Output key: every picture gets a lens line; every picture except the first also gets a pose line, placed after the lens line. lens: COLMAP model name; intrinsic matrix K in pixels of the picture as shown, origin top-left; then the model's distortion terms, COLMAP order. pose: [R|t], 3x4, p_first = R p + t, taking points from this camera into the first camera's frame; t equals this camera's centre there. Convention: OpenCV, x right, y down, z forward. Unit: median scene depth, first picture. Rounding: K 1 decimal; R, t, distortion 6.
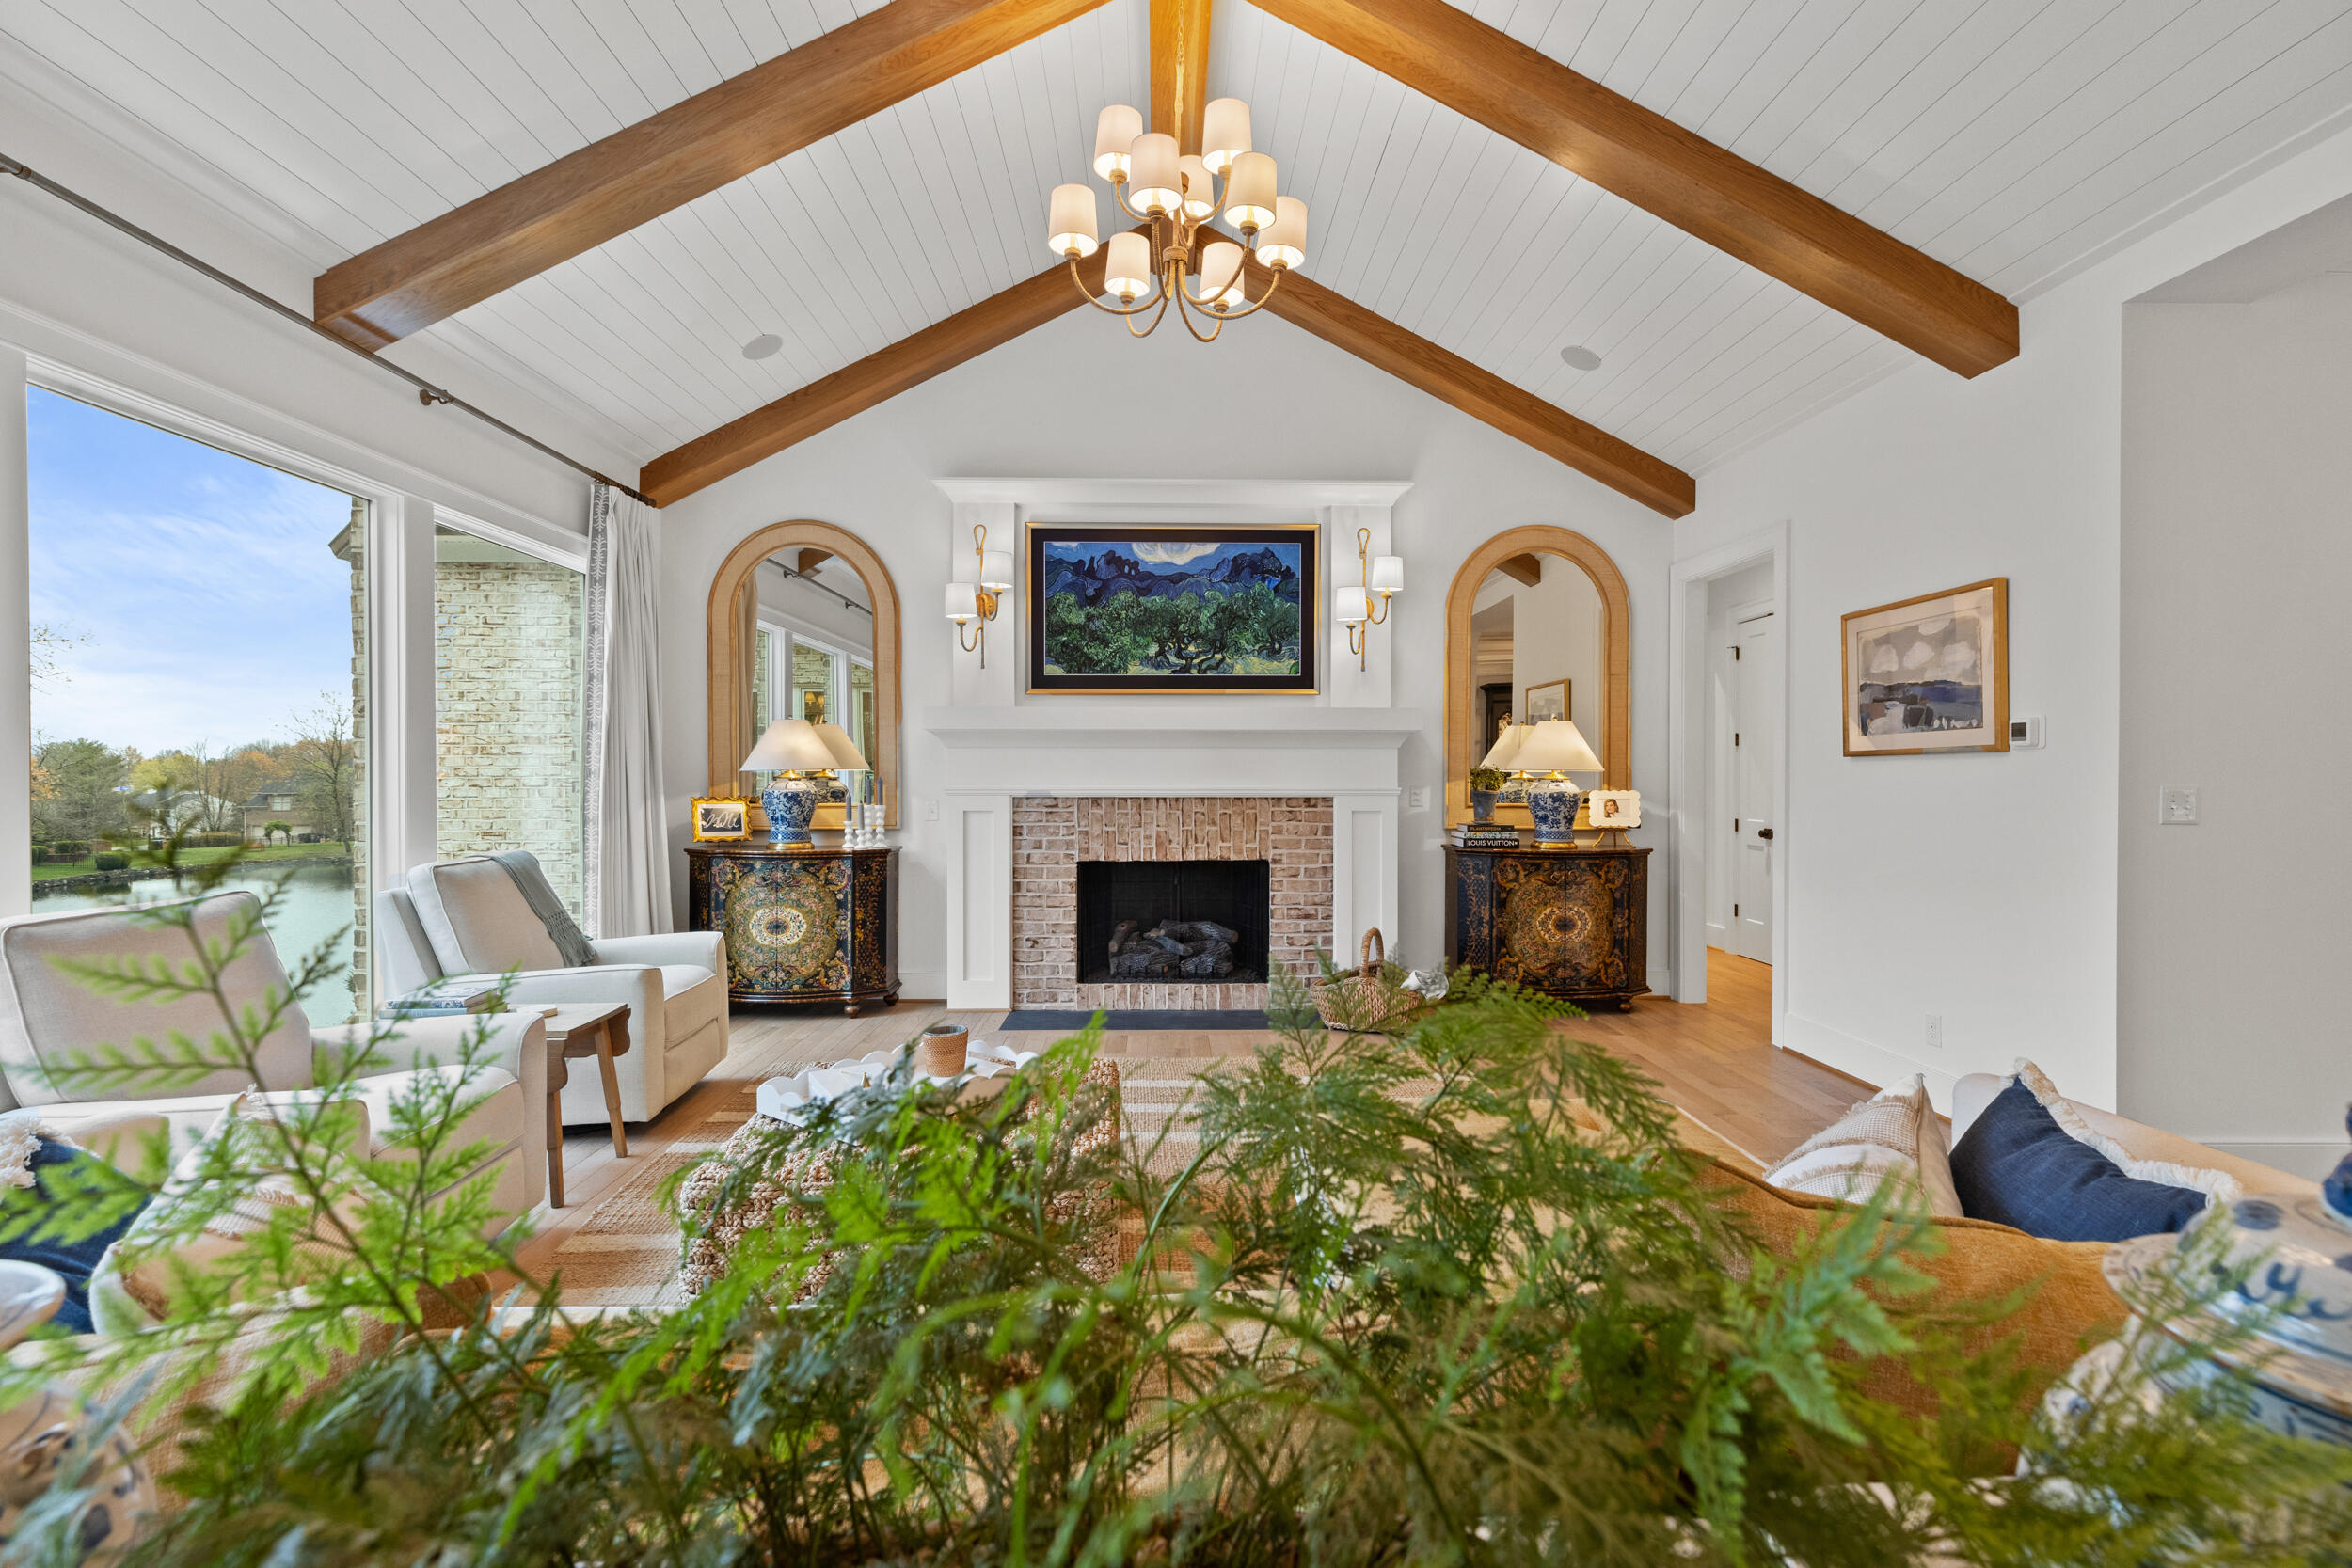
lens RADIAL K [[1055.3, 0, 1180.3], [0, 1055.3, 785.6], [0, 0, 1]] dist [-0.002670, -0.000226]
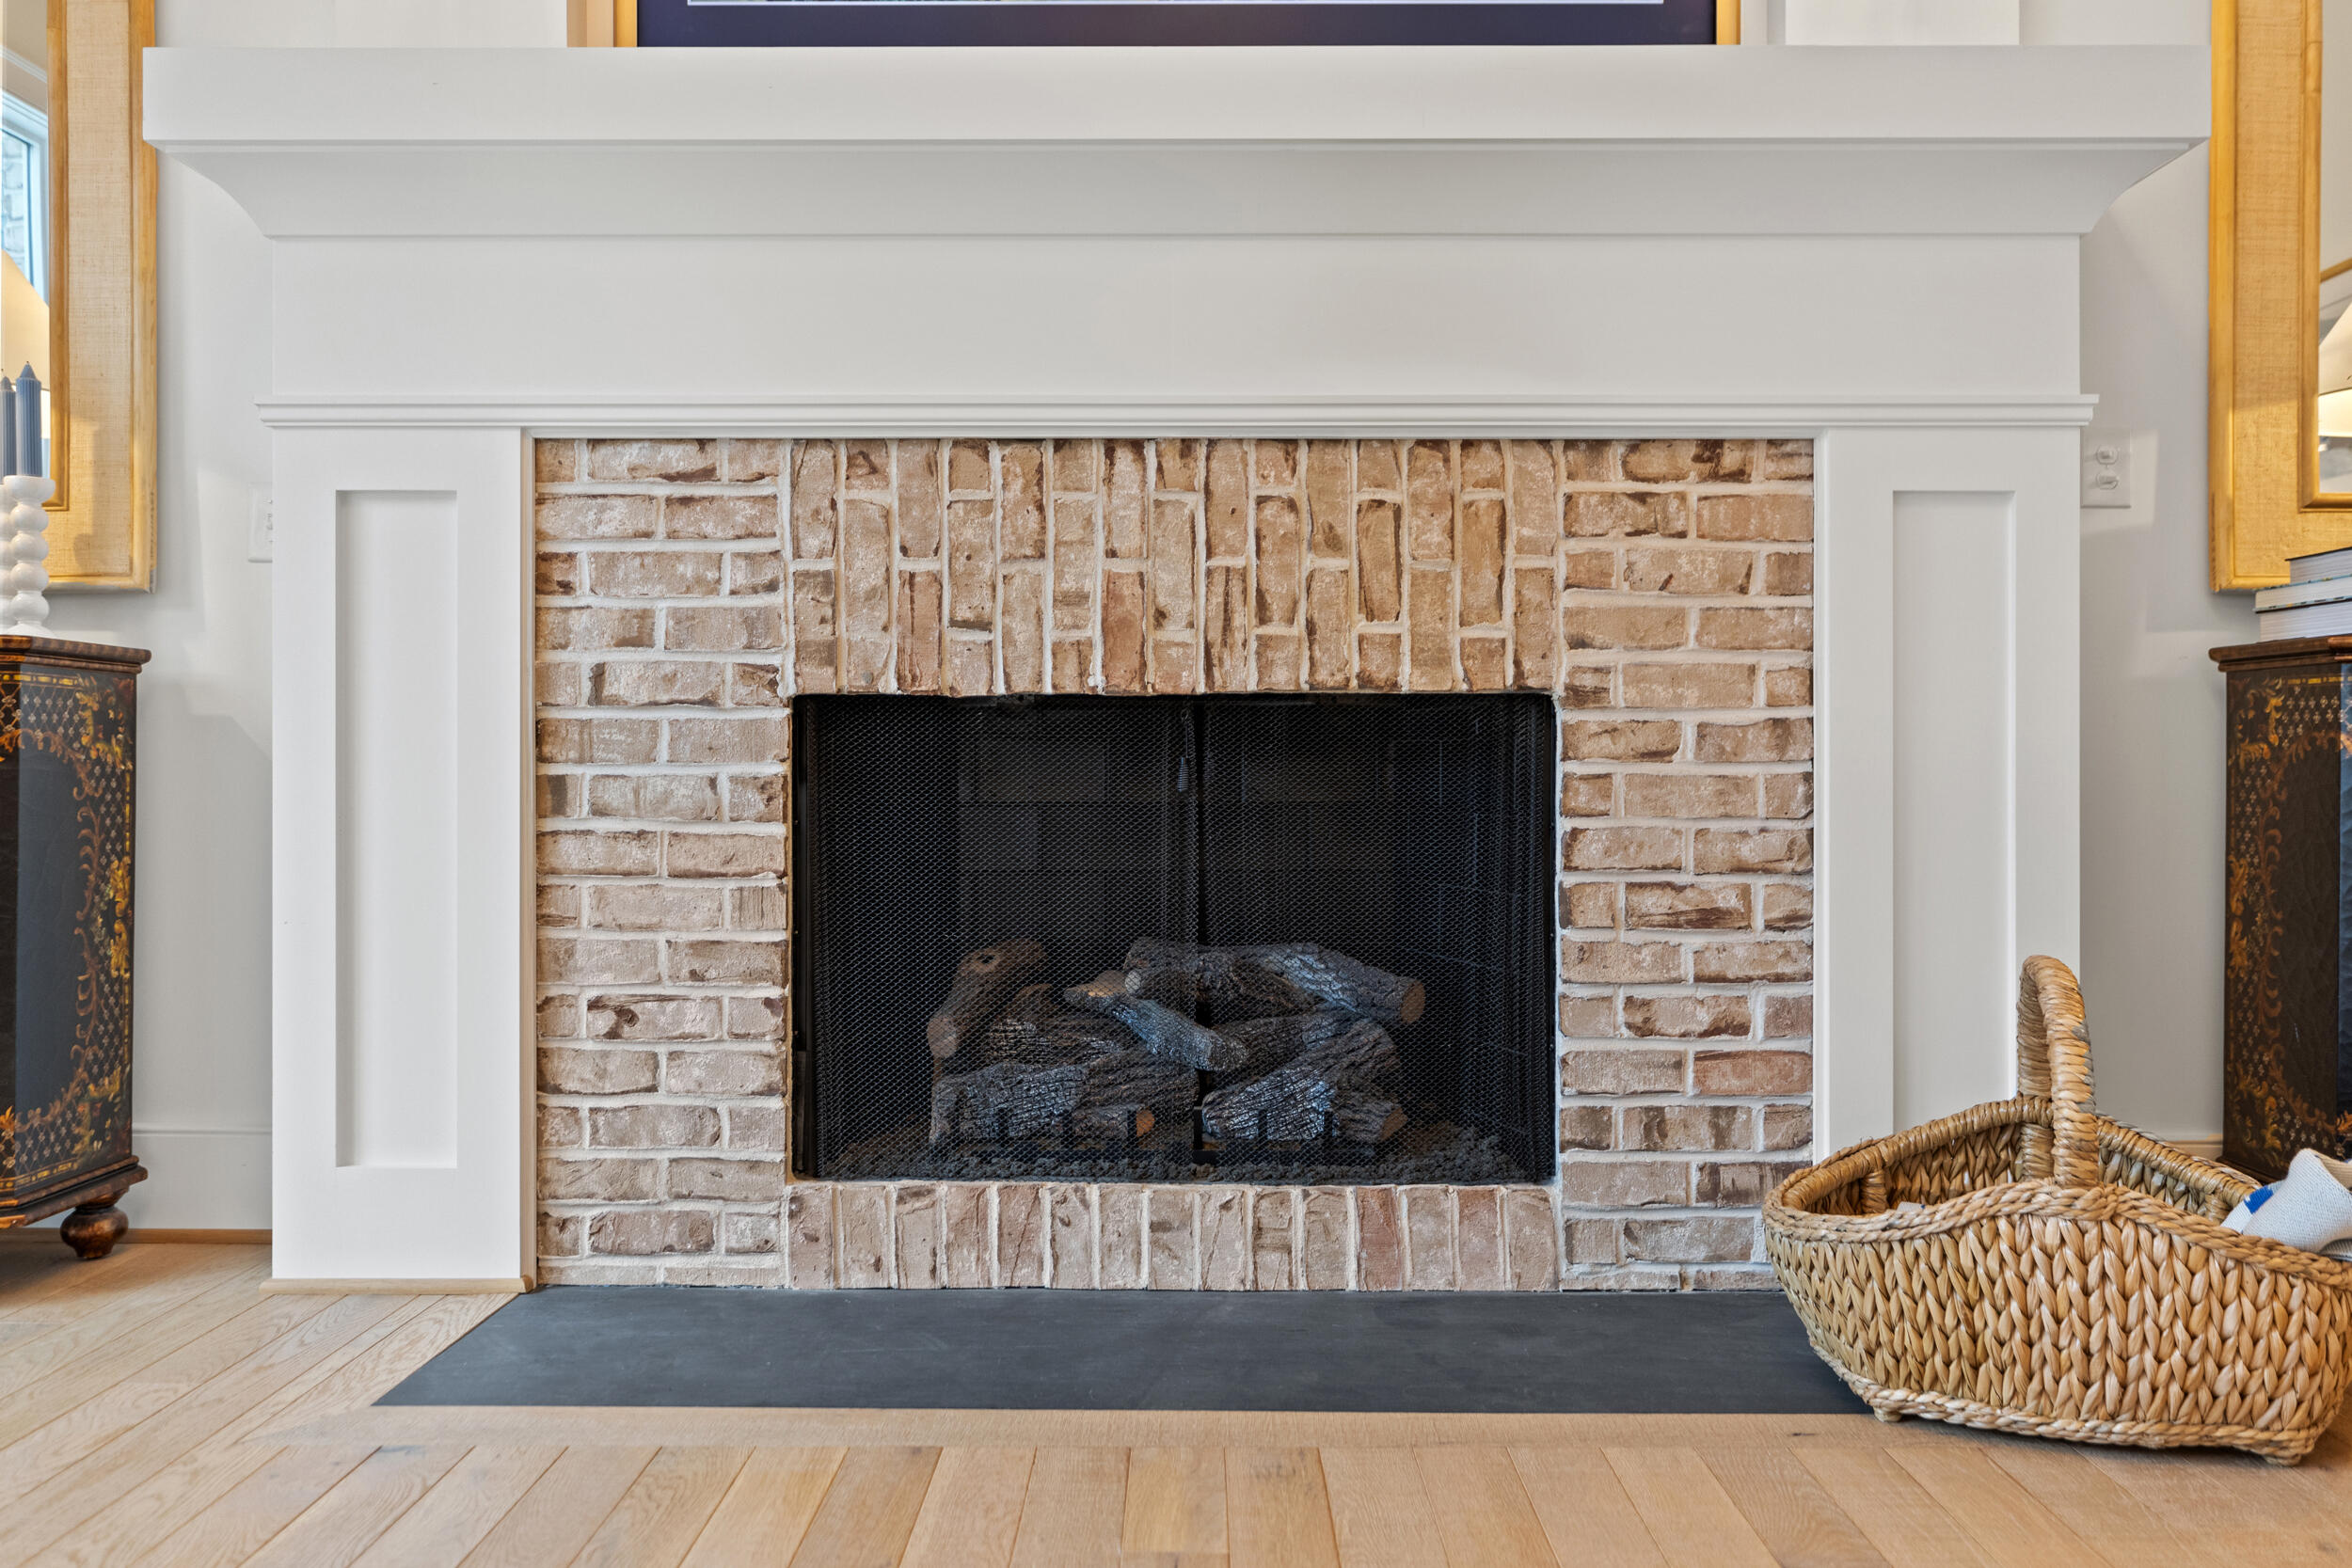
lens RADIAL K [[1803.3, 0, 1174.4], [0, 1803.3, 777.9], [0, 0, 1]] dist [-0.004428, -0.000511]
pose [[0.999596, 0.001028, -0.028388, 0.006053], [-0.001014, 0.999999, 0.000520, 0.091028], [0.028389, -0.000491, 0.999597, 0.571938]]
